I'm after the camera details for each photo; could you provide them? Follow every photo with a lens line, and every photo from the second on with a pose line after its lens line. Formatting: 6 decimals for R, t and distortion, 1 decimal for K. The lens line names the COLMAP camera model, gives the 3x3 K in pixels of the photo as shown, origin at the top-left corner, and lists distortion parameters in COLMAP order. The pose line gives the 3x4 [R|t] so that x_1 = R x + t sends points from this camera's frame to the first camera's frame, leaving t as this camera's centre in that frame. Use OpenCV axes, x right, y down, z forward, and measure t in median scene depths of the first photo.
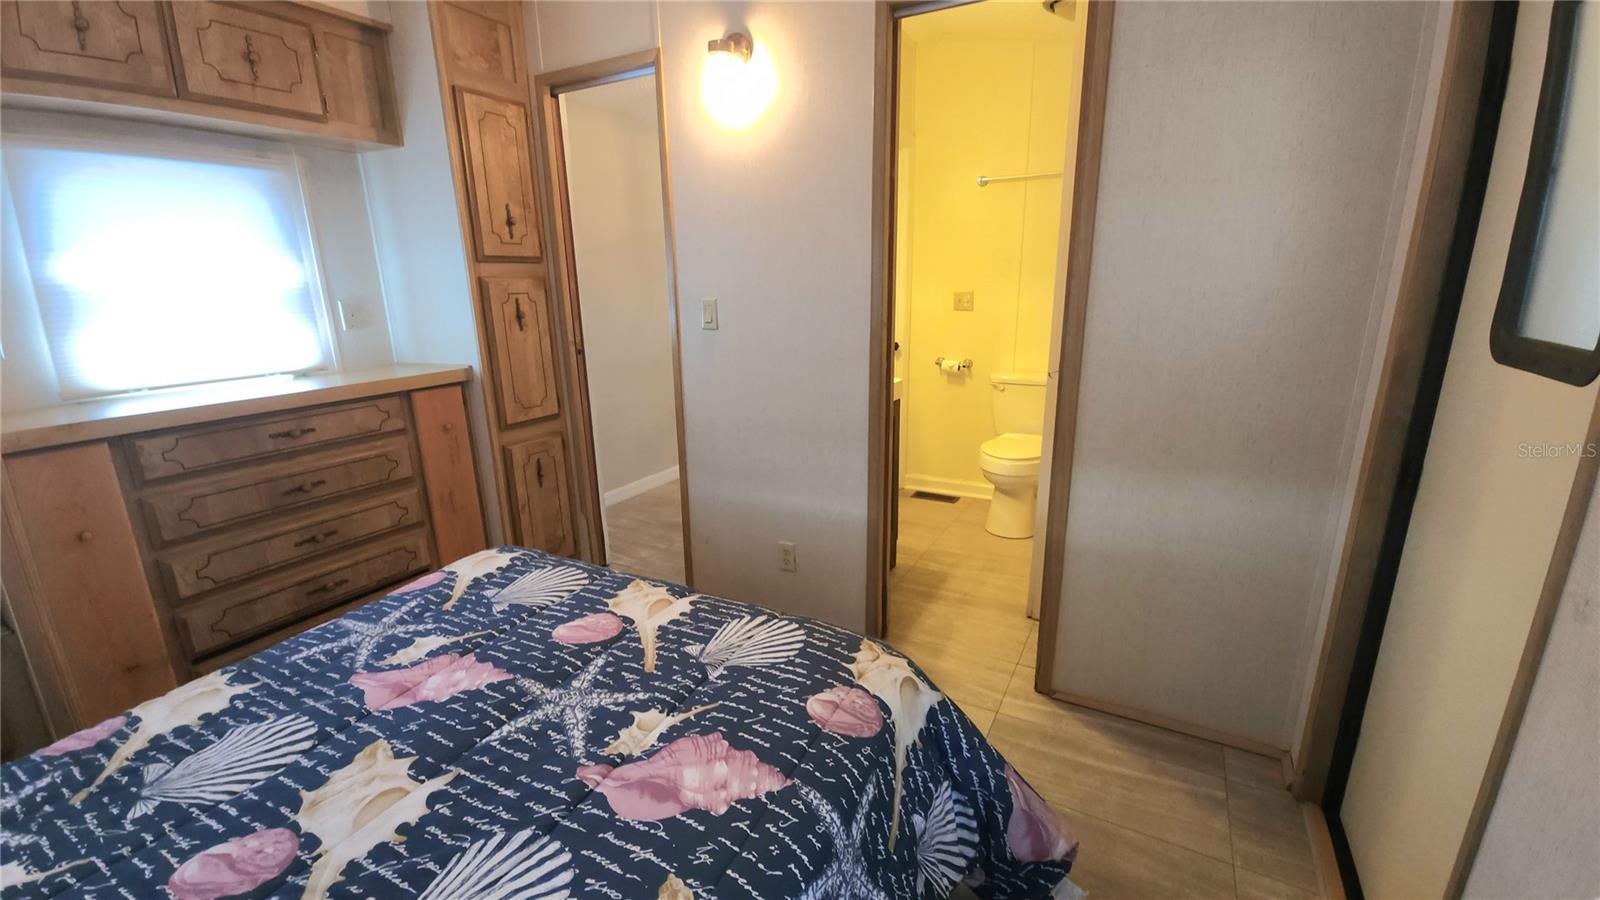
lens RADIAL K [[658.5, 0, 809.7], [0, 658.5, 452.7], [0, 0, 1]] dist [0.008350, -0.006151]
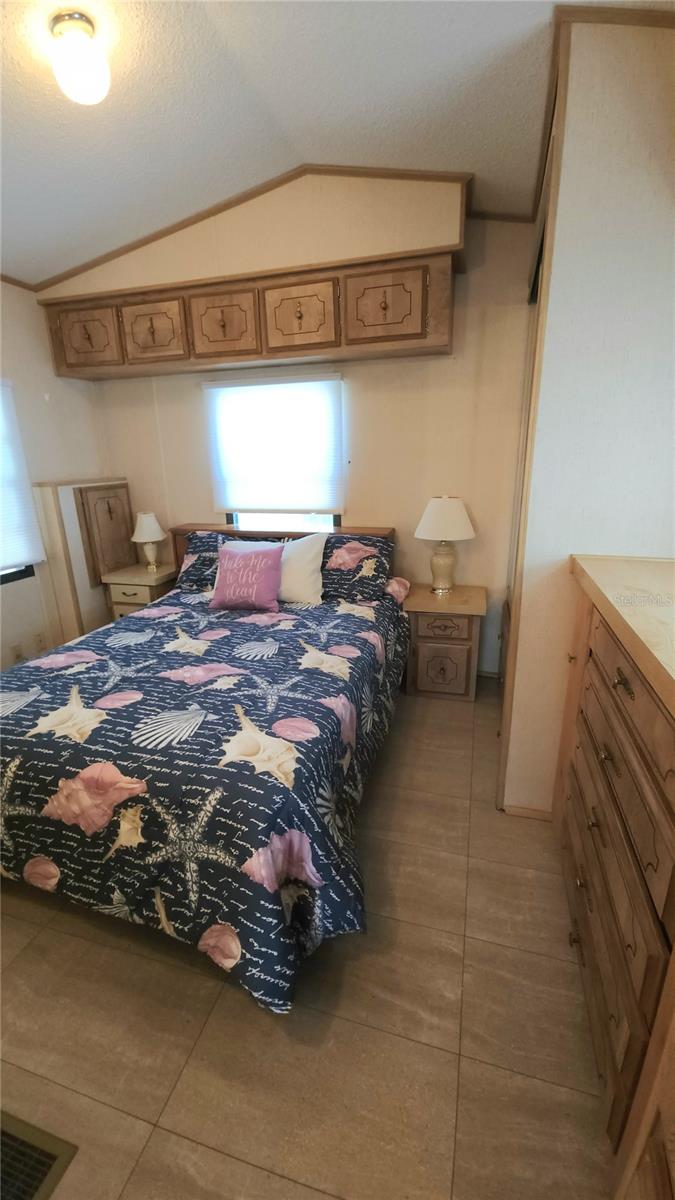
lens RADIAL K [[493.9, 0, 331.6], [0, 493.9, 595.9], [0, 0, 1]] dist [0.008350, -0.006151]
pose [[-0.978832, 0.097367, -0.180023, -0.566006], [-0.008704, 0.858989, 0.511919, -0.456160], [0.204482, 0.502650, -0.839958, 1.725825]]
